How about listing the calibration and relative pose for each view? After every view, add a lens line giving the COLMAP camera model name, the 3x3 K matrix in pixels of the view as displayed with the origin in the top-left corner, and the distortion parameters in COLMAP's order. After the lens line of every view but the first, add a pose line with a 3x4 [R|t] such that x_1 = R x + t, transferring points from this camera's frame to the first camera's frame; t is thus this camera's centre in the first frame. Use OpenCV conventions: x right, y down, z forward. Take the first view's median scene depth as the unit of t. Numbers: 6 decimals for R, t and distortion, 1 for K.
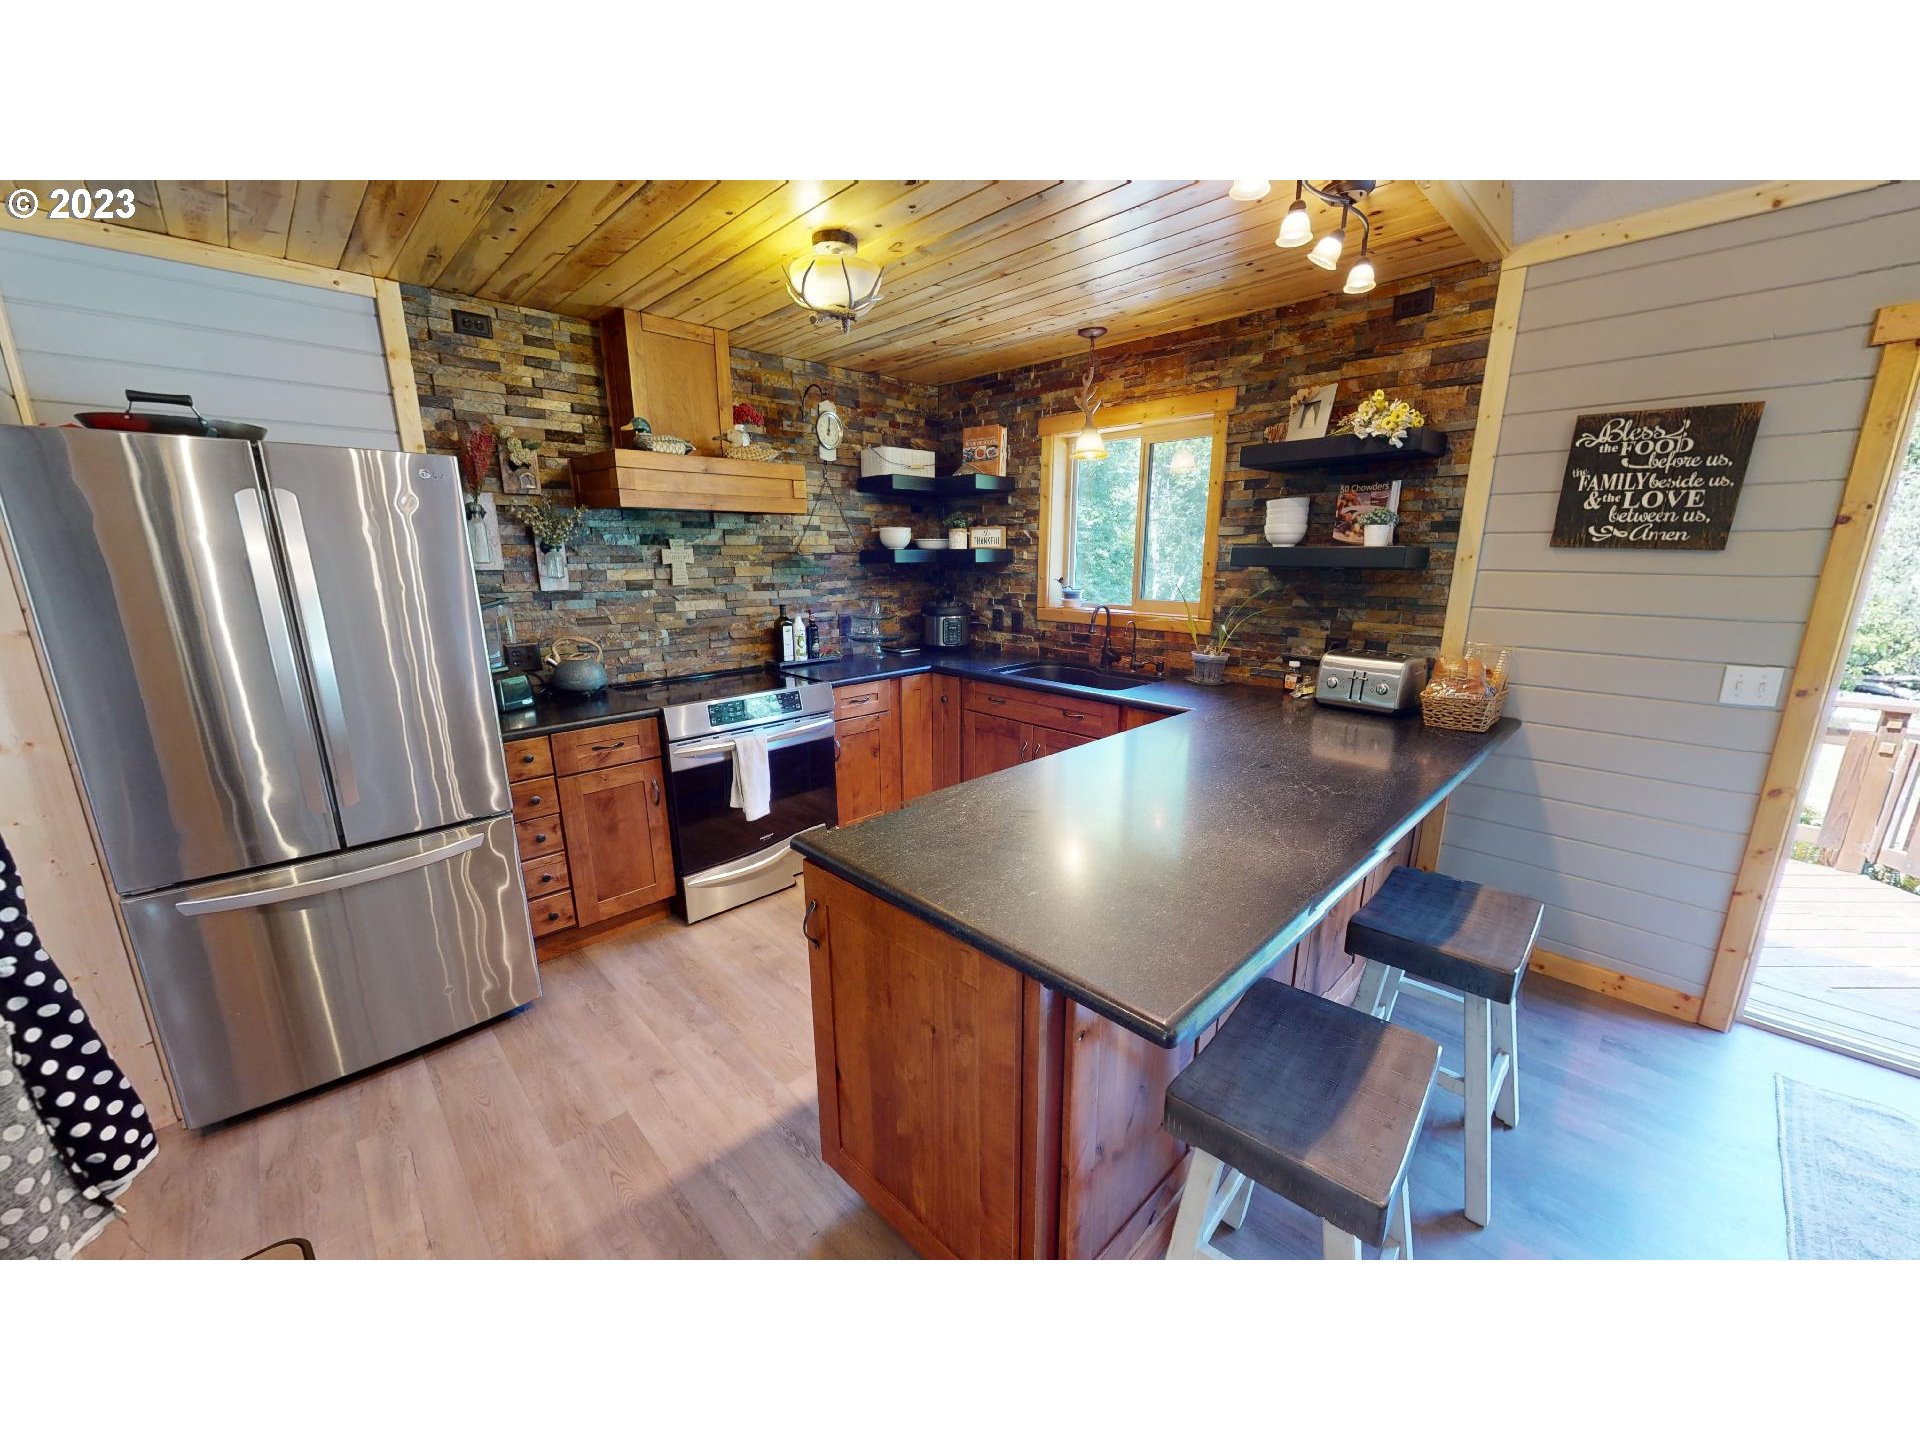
lens RADIAL K [[714.1, 0, 959.9], [0, 714.1, 722.0], [0, 0, 1]] dist [-0.000292, 0.000133]
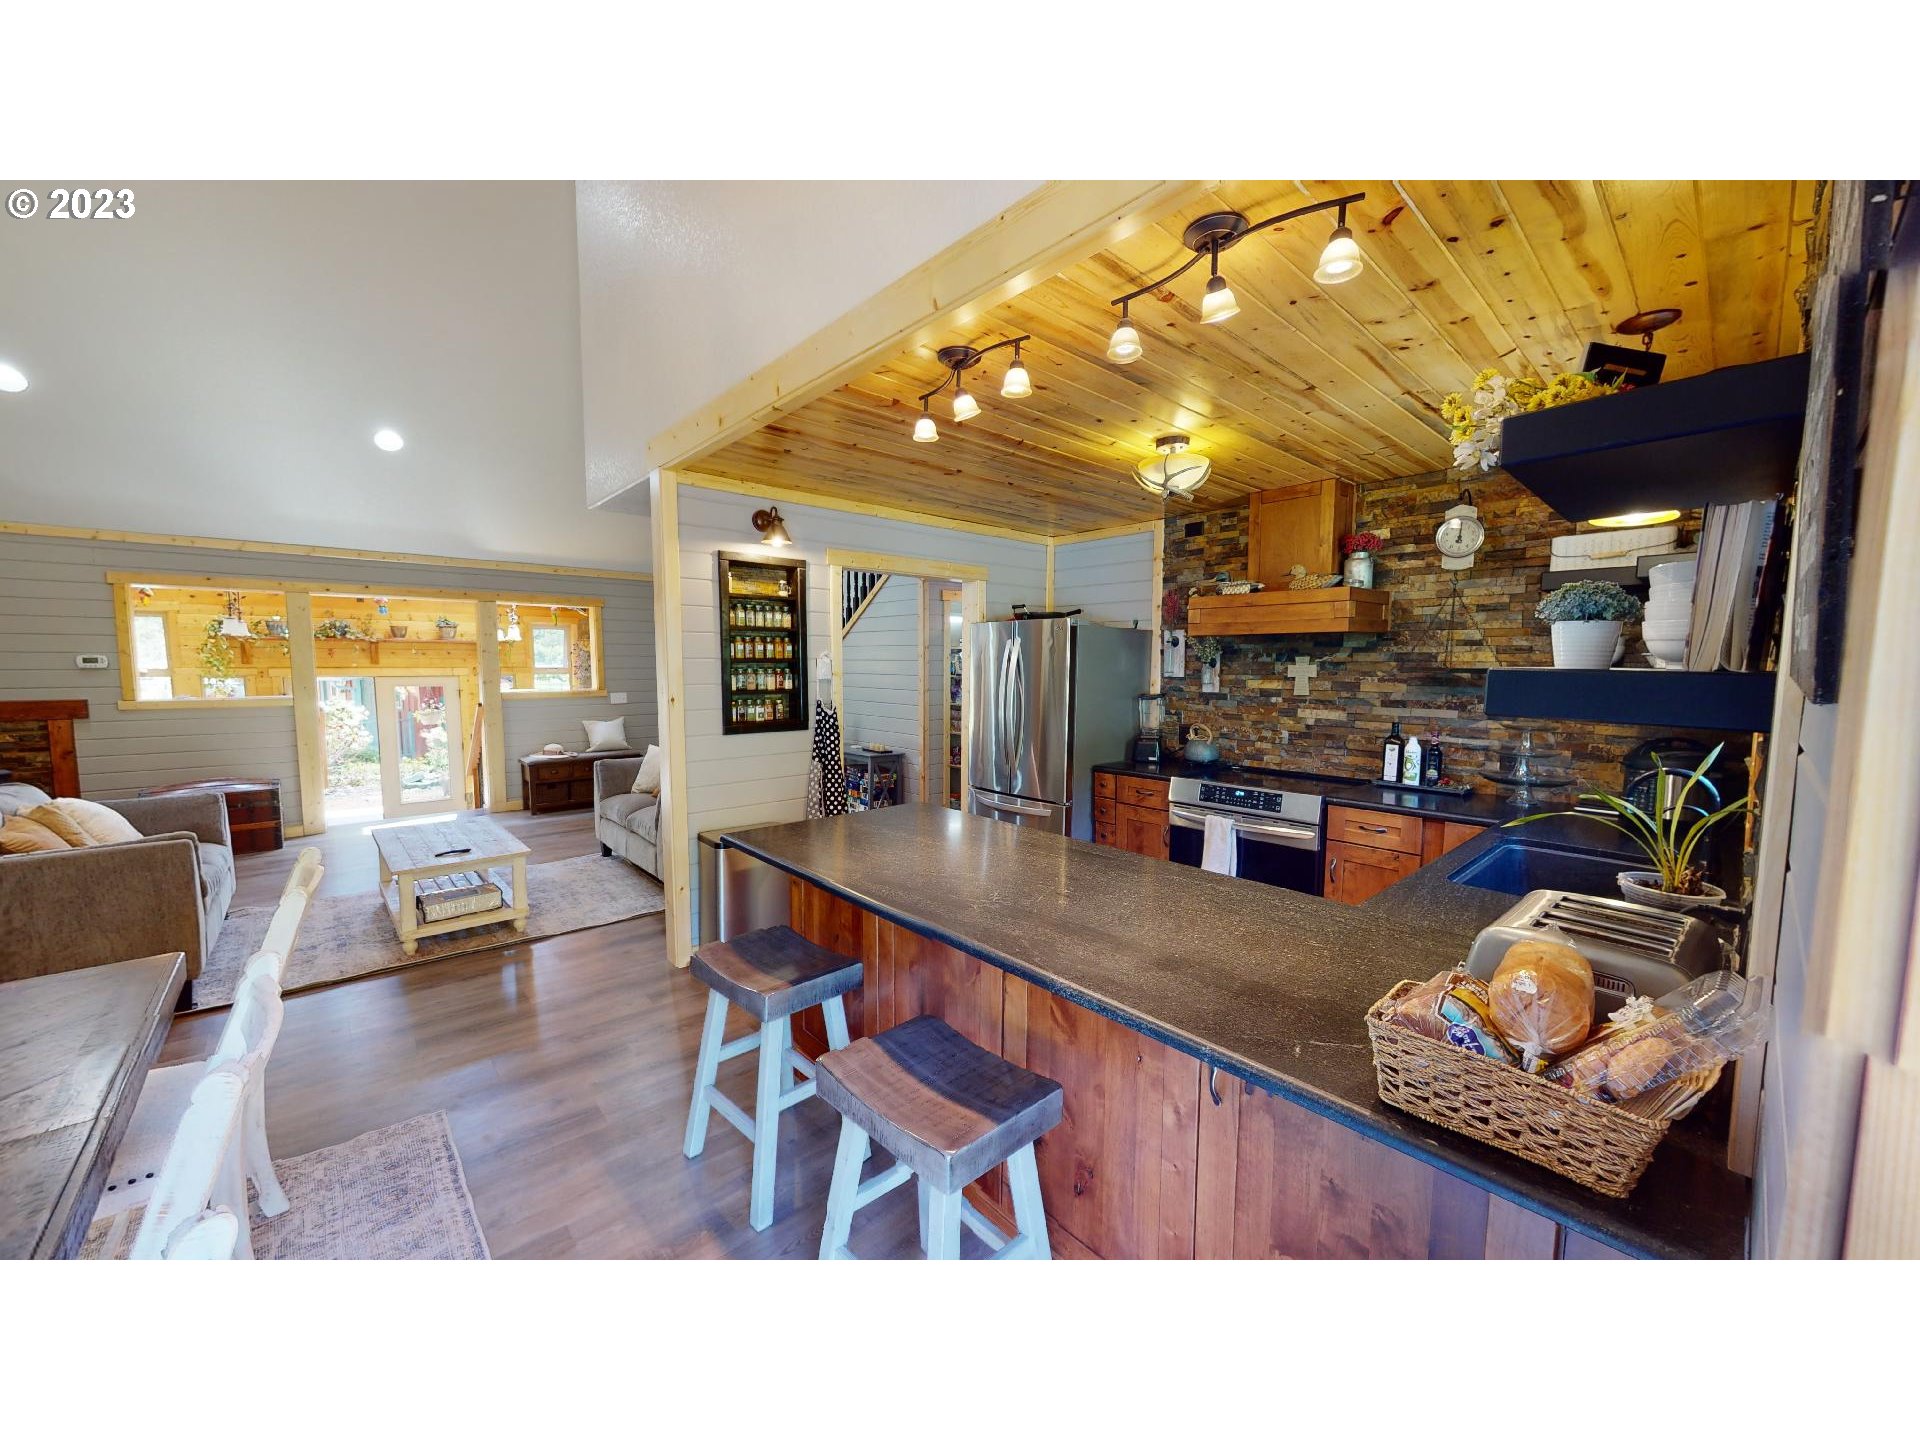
lens RADIAL K [[714.1, 0, 959.9], [0, 714.1, 722.0], [0, 0, 1]] dist [-0.000292, 0.000133]
pose [[-0.037901, 0.086043, -0.995570, 1.054701], [-0.239275, 0.966522, 0.092641, -0.165435], [0.970212, 0.241727, -0.016044, 0.651945]]
